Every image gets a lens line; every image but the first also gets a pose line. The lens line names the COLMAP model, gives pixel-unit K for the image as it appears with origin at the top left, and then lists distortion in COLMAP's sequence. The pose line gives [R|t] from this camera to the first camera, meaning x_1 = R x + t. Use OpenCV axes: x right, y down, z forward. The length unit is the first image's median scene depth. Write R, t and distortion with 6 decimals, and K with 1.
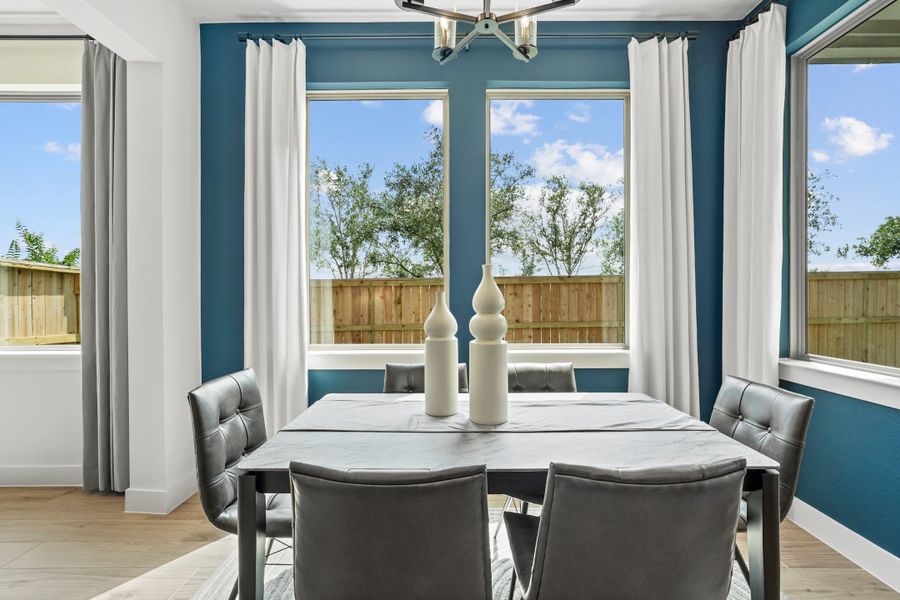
lens RADIAL K [[414.6, 0, 456.5], [0, 414.6, 299.3], [0, 0, 1]] dist [-0.007743, 0.006039]
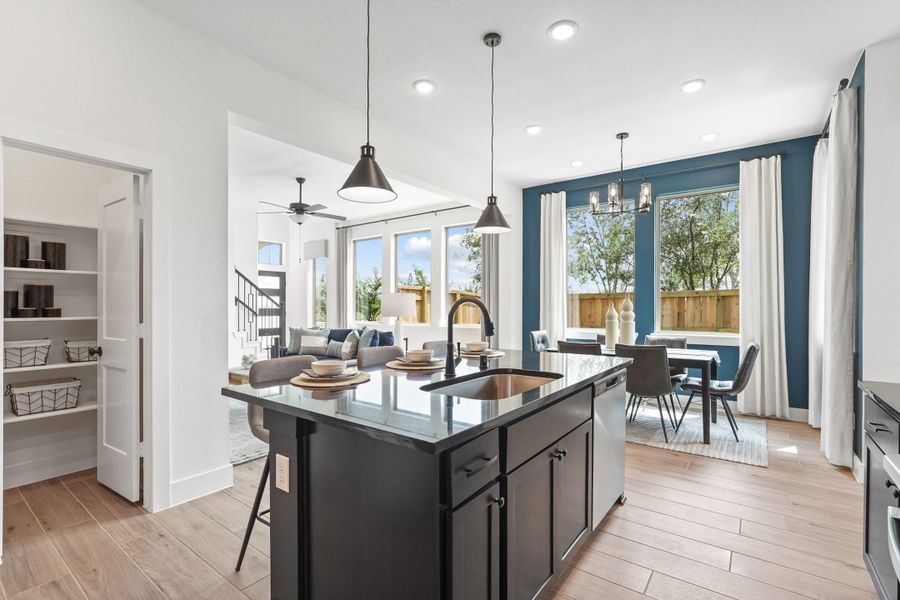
lens RADIAL K [[414.6, 0, 453.6], [0, 414.6, 303.5], [0, 0, 1]] dist [-0.007743, 0.006039]
pose [[0.805345, -0.001404, -0.592805, 0.445271], [-0.006676, 0.999912, -0.011438, 0.014860], [0.592769, 0.013169, 0.805265, -1.084621]]
